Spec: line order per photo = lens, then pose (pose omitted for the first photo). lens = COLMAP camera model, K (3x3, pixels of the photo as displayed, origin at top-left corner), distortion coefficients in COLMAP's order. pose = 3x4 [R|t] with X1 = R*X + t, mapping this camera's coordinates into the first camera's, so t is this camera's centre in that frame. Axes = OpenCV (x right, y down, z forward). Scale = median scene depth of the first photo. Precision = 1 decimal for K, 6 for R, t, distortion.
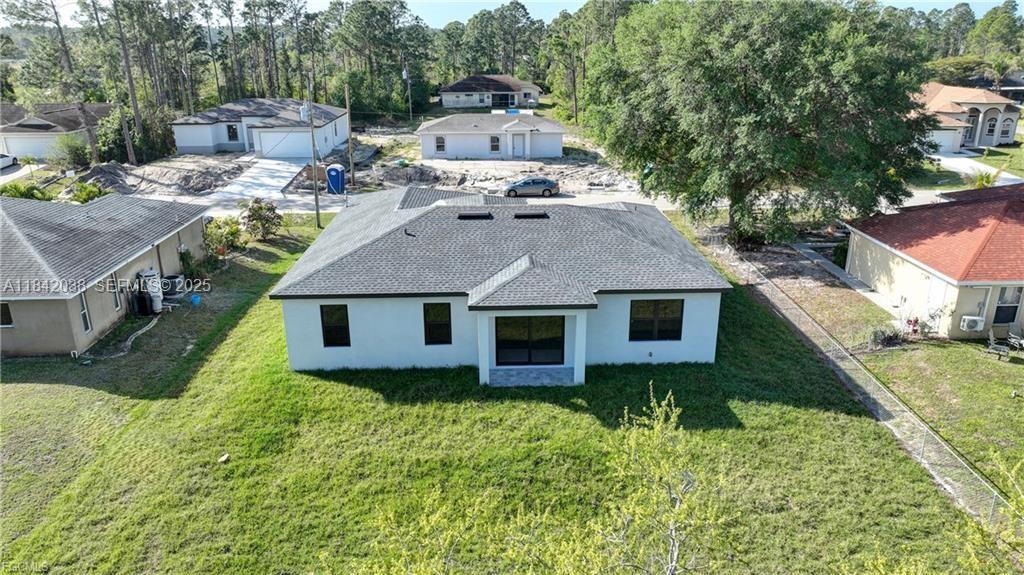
lens RADIAL K [[725.0, 0, 512.0], [0, 725.0, 287.5], [0, 0, 1]] dist [0.004064, 0.005004]
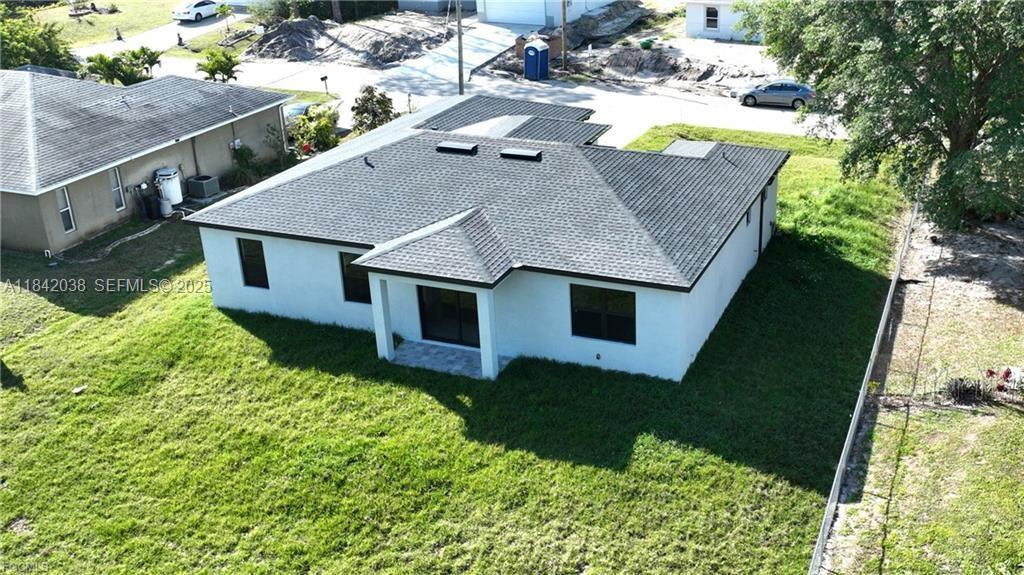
lens RADIAL K [[1045.9, 0, 643.8], [0, 1045.9, 268.5], [0, 0, 1]] dist [0.009433, -0.002182]
pose [[0.935096, 0.140385, -0.325404, 0.593848], [-0.117168, 0.989027, 0.089982, -0.107125], [0.334466, -0.046015, 0.941284, -0.021781]]
